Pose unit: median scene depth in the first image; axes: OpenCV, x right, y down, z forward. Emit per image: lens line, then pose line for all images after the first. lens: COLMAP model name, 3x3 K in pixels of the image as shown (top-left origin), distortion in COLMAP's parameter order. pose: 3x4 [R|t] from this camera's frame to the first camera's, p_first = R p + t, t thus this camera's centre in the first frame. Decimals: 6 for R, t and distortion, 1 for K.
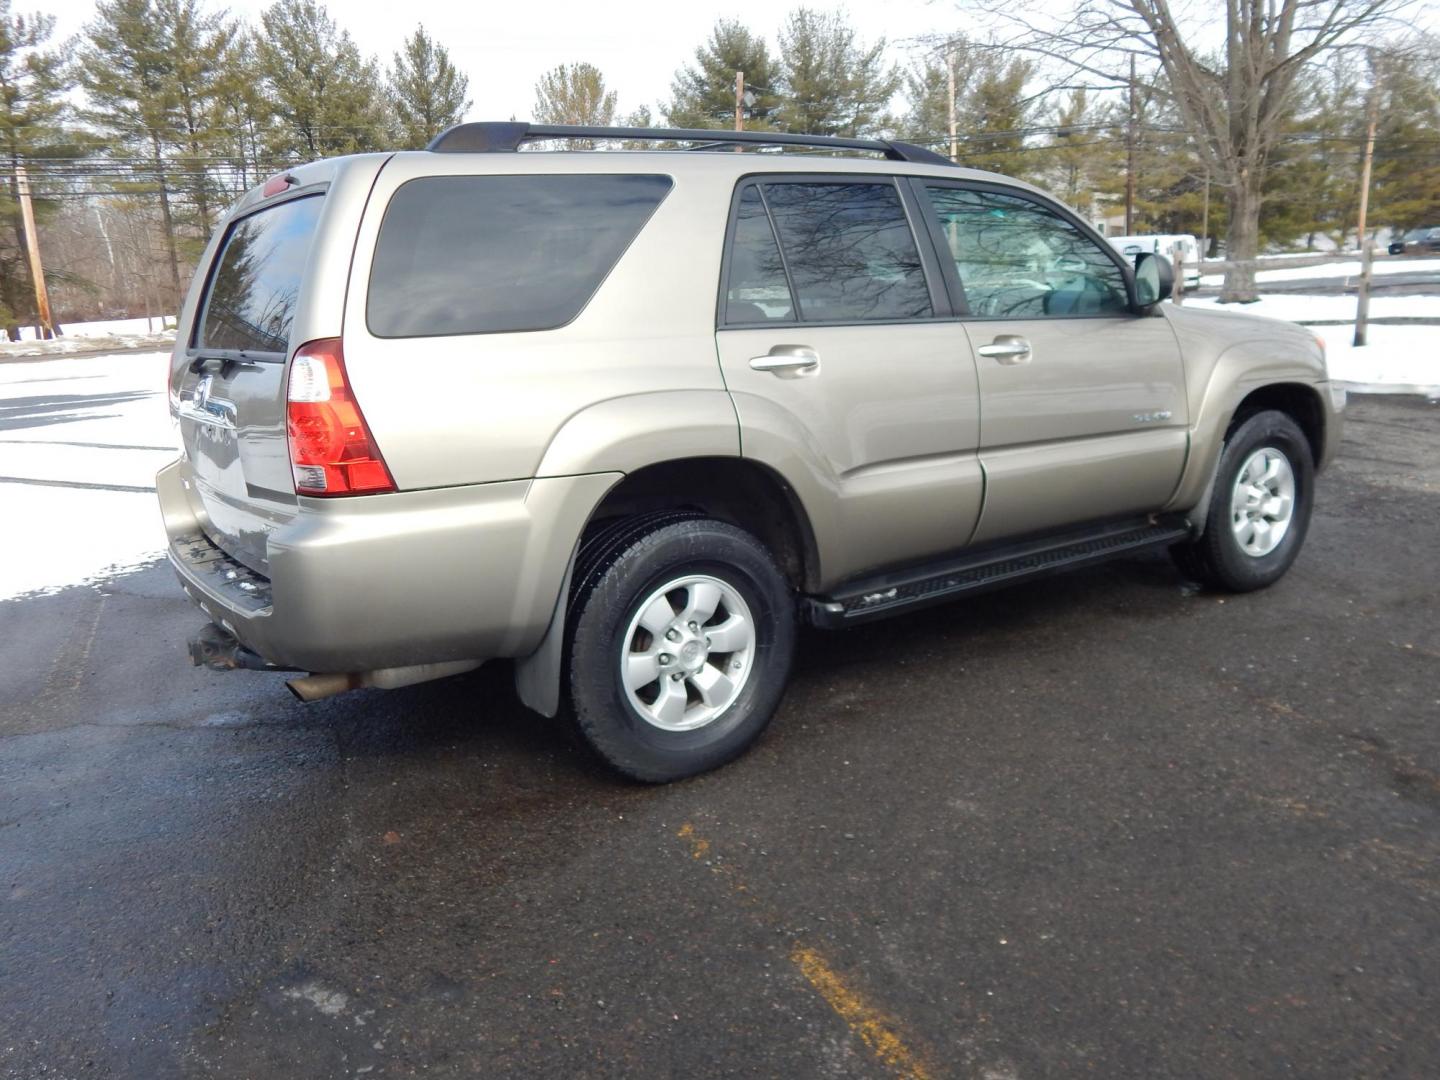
lens RADIAL K [[1188.6, 0, 714.7], [0, 1188.6, 533.0], [0, 0, 1]] dist [-0.005552, -0.004336]
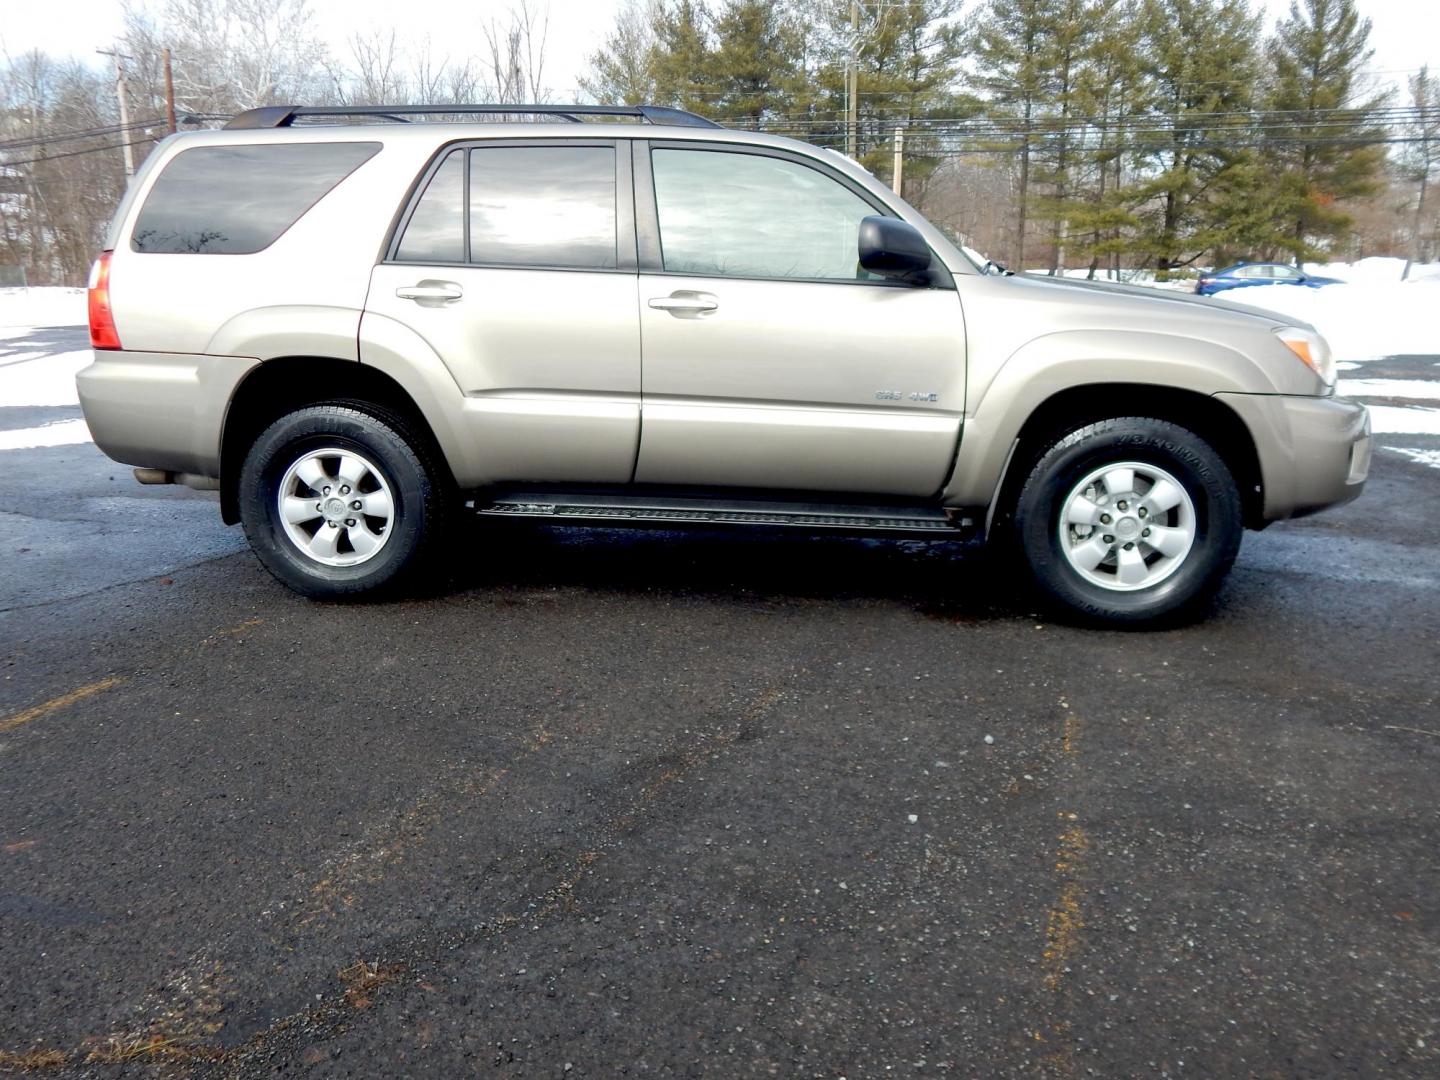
lens RADIAL K [[1188.6, 0, 714.7], [0, 1188.6, 533.0], [0, 0, 1]] dist [-0.005552, -0.004336]
pose [[0.770928, 0.197146, -0.605643, 1.062208], [-0.178075, 0.979685, 0.092230, -0.065118], [0.611522, 0.036747, 0.790373, 0.208584]]
